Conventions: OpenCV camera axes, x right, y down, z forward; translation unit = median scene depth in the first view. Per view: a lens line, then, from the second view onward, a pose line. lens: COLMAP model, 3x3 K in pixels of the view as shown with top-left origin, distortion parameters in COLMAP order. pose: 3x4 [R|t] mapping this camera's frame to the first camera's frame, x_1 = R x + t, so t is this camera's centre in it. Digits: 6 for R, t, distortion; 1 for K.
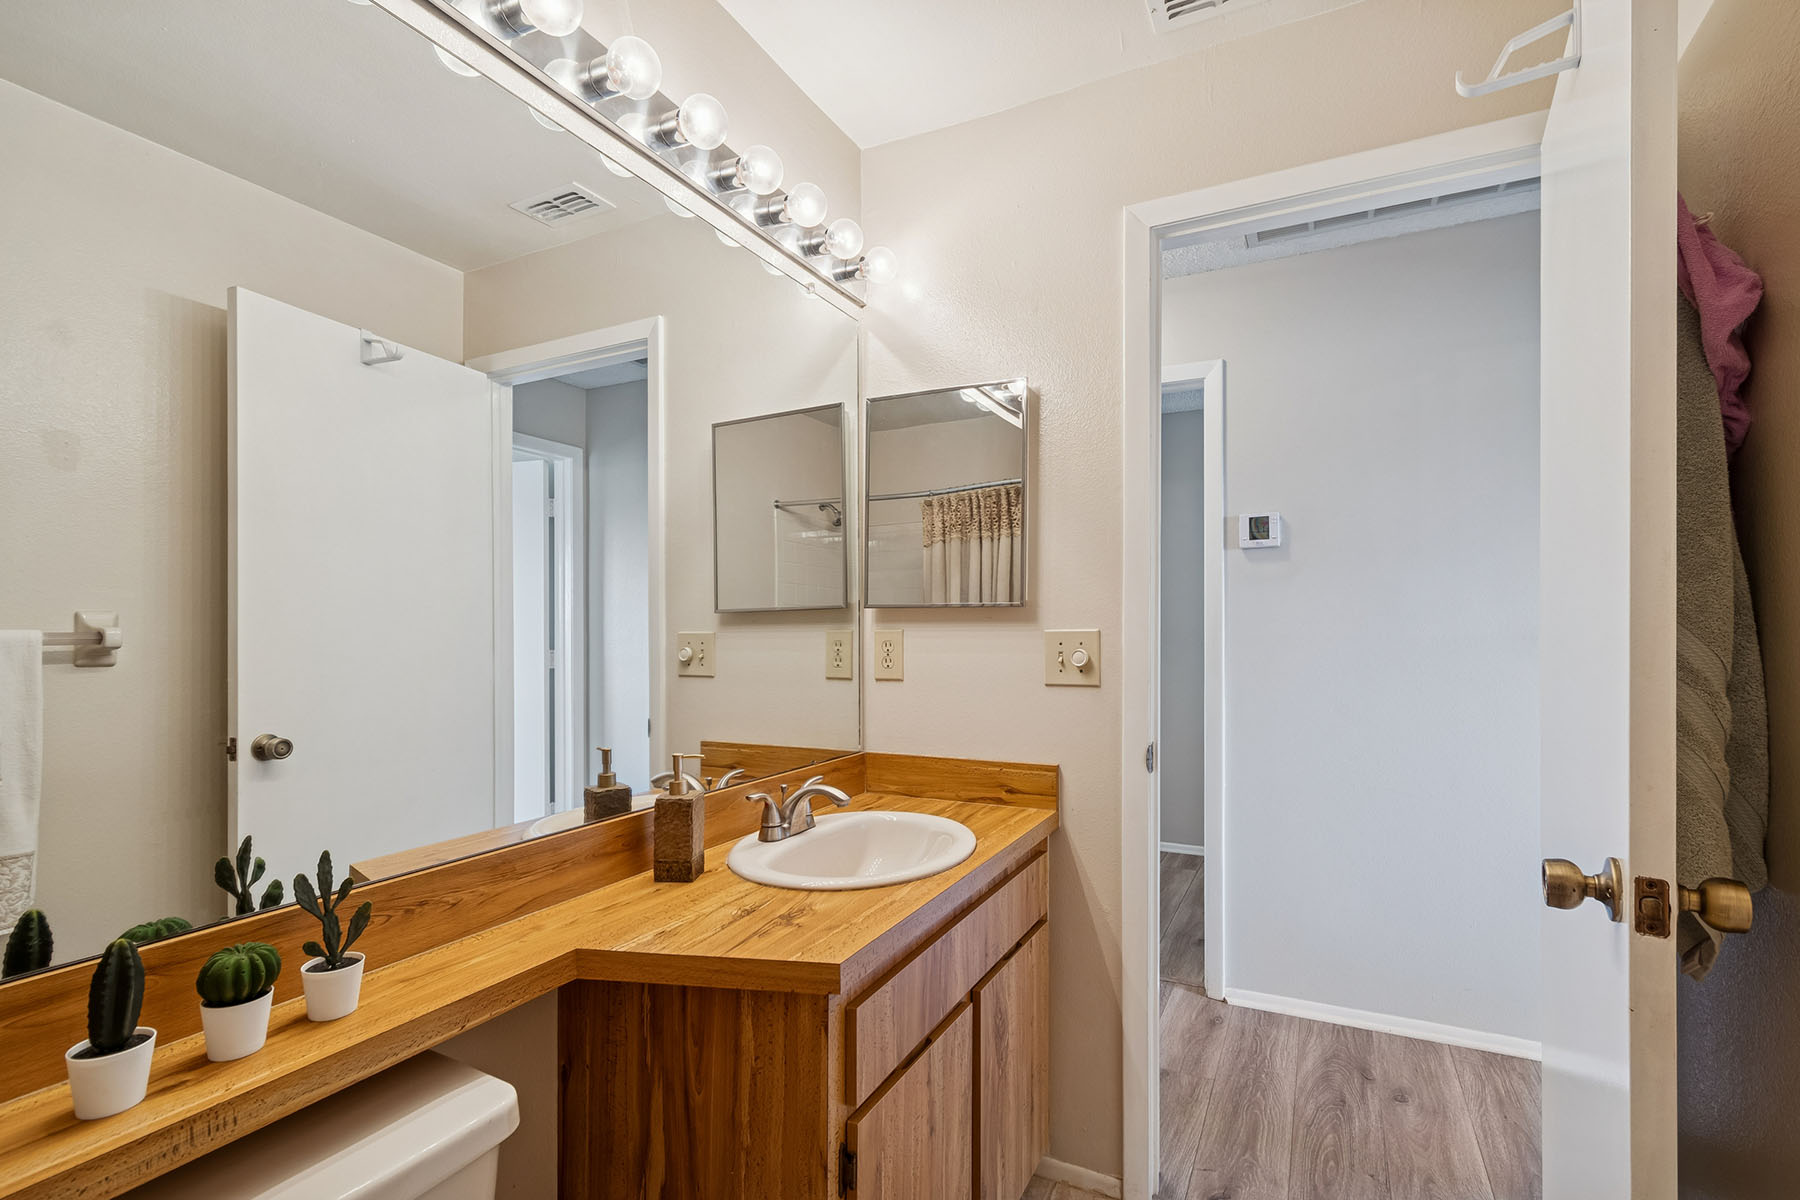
lens RADIAL K [[812.1, 0, 911.4], [0, 812.1, 638.7], [0, 0, 1]] dist [-0.001552, -0.000929]
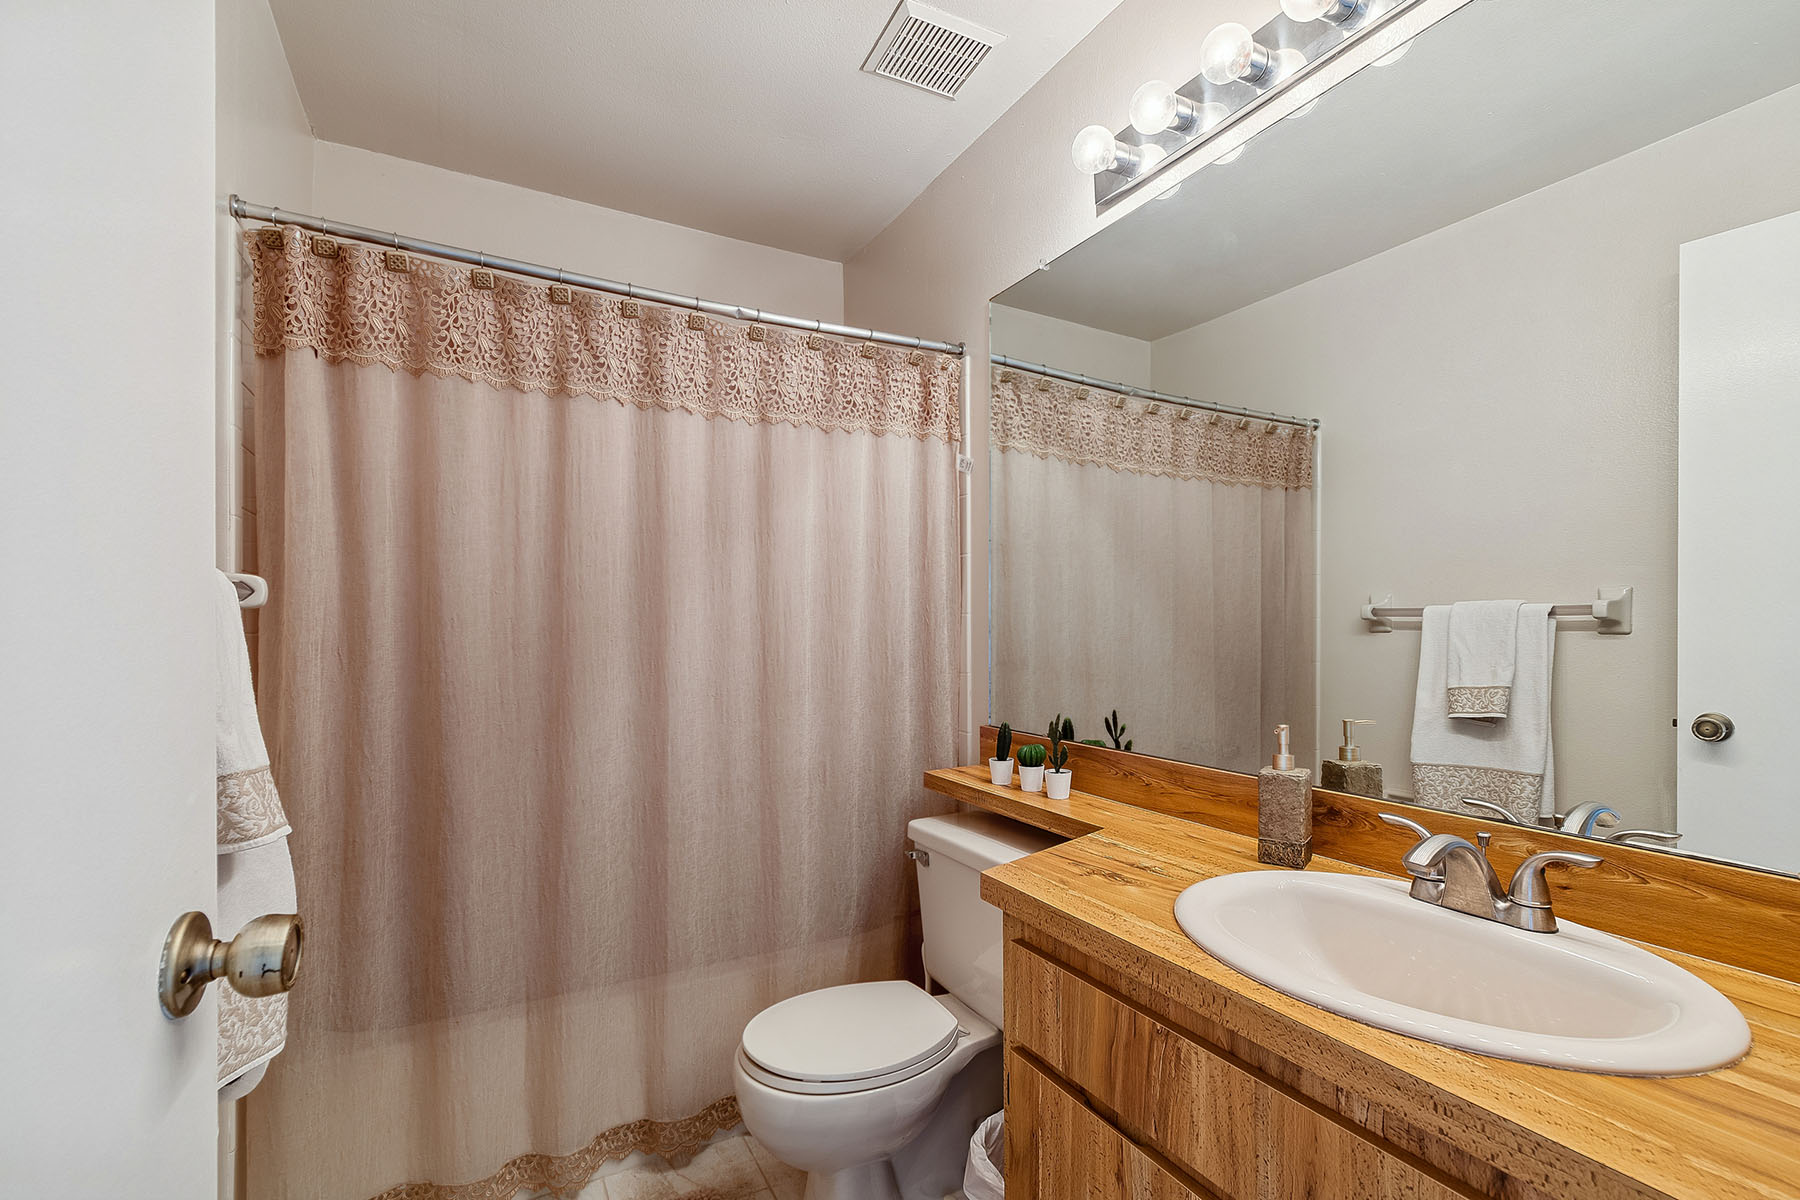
lens RADIAL K [[810.9, 0, 919.0], [0, 810.9, 607.0], [0, 0, 1]] dist [0.000297, -0.000415]
pose [[-0.565622, -0.014804, -0.824532, 0.818557], [-0.001496, 0.999856, -0.016925, 0.030986], [0.824663, -0.008340, -0.565563, 1.389509]]
